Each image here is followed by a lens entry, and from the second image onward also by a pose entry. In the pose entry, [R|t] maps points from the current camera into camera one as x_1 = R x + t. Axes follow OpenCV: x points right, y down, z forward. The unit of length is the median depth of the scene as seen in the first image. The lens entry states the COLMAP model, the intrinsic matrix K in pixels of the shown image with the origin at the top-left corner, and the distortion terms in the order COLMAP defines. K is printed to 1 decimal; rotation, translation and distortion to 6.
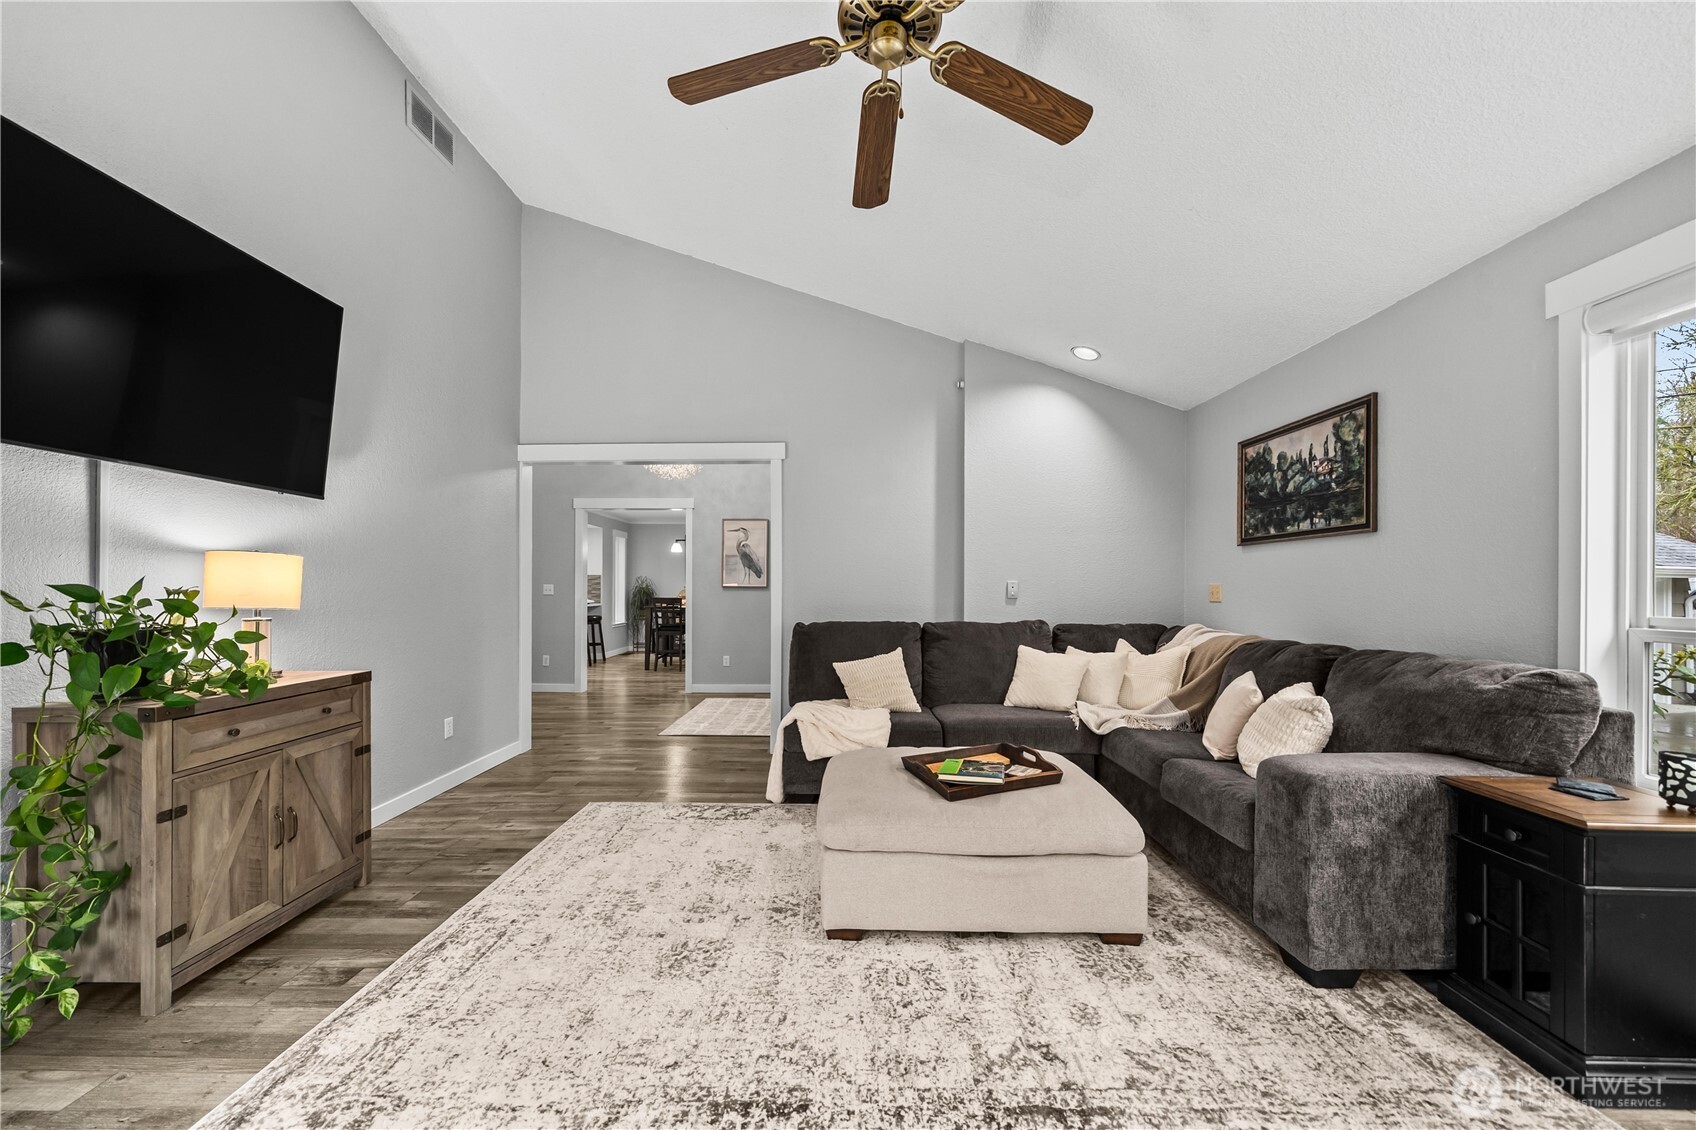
lens RADIAL K [[600.9, 0, 842.9], [0, 600.9, 595.8], [0, 0, 1]] dist [0.001440, 0.000040]
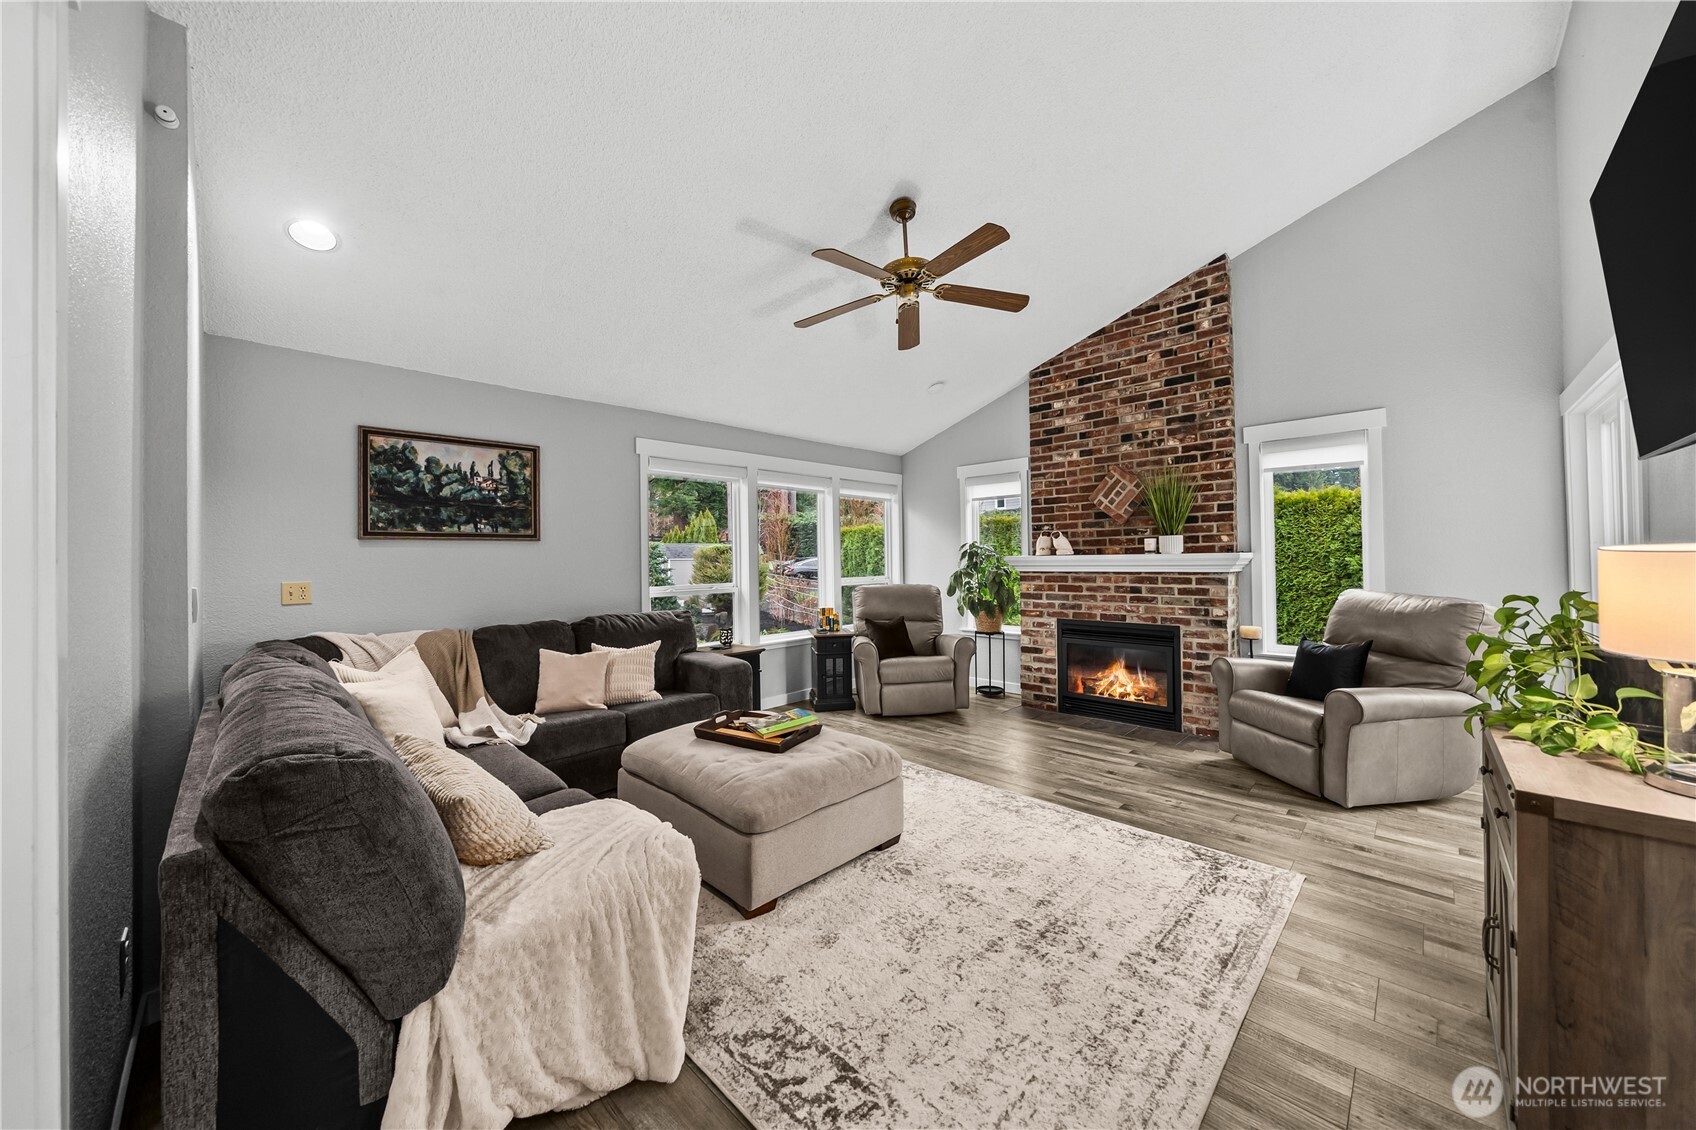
lens RADIAL K [[600.9, 0, 846.2], [0, 600.9, 554.0], [0, 0, 1]] dist [0.001440, 0.000040]
pose [[-0.719921, 0.012873, 0.693936, -0.568678], [0.021389, 0.999765, 0.003644, -0.054859], [-0.693726, 0.017466, -0.720027, 1.309367]]
